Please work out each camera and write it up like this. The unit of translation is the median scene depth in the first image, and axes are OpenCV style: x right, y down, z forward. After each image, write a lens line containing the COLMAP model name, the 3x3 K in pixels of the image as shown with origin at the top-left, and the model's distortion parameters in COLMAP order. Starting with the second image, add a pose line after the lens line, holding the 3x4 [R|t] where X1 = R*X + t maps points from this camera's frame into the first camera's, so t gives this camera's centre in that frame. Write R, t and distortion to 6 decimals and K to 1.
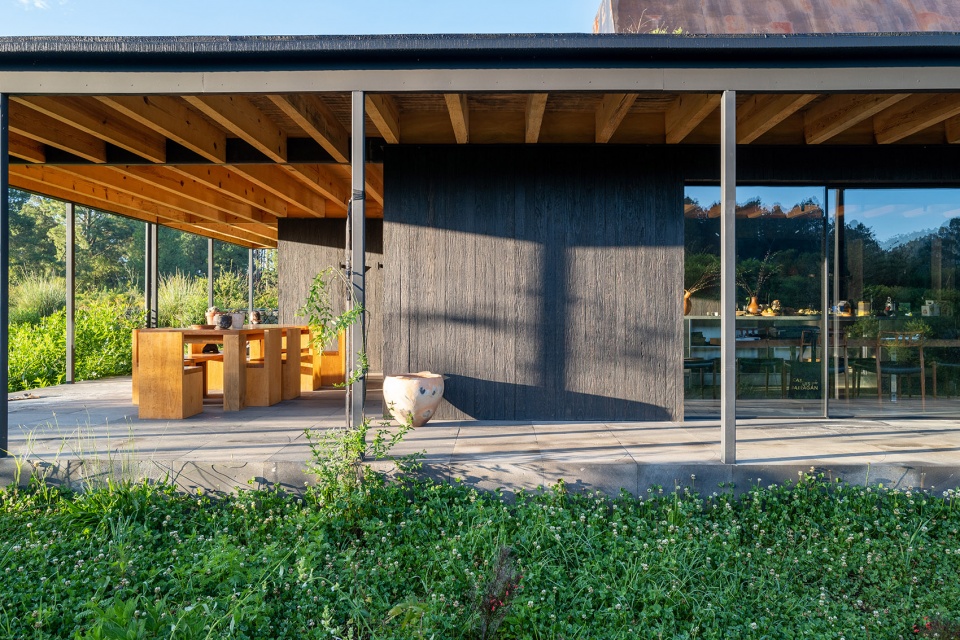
lens RADIAL K [[704.8, 0, 482.5], [0, 704.8, 314.5], [0, 0, 1]] dist [-0.019664, 0.031601]
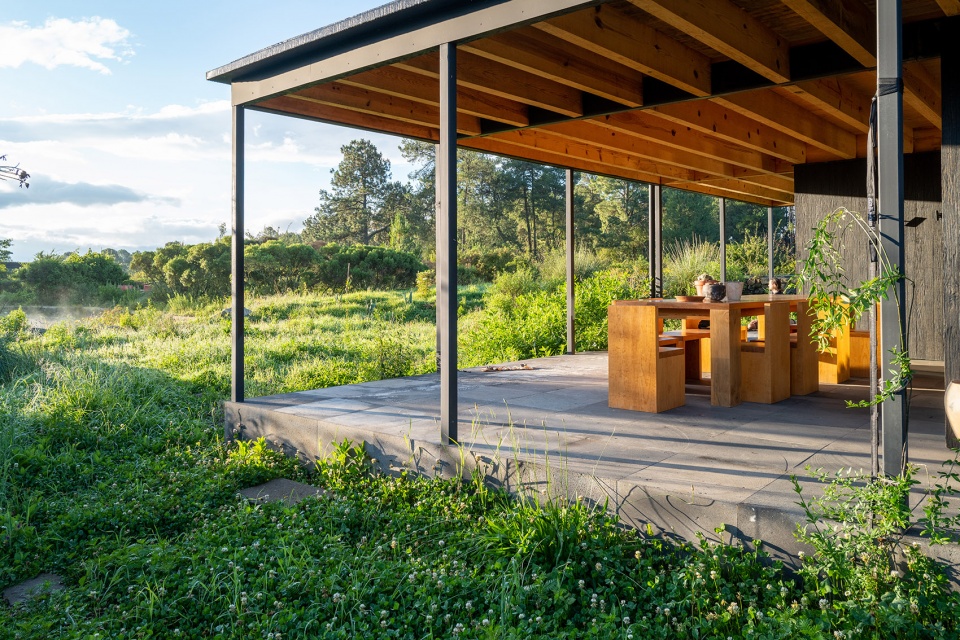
lens RADIAL K [[704.8, 0, 506.4], [0, 704.8, 265.2], [0, 0, 1]] dist [-0.019664, 0.031601]
pose [[0.763502, -0.018349, -0.645545, -0.028600], [0.004194, 0.999716, -0.023456, -0.003039], [0.645792, 0.015201, 0.763362, 0.233466]]
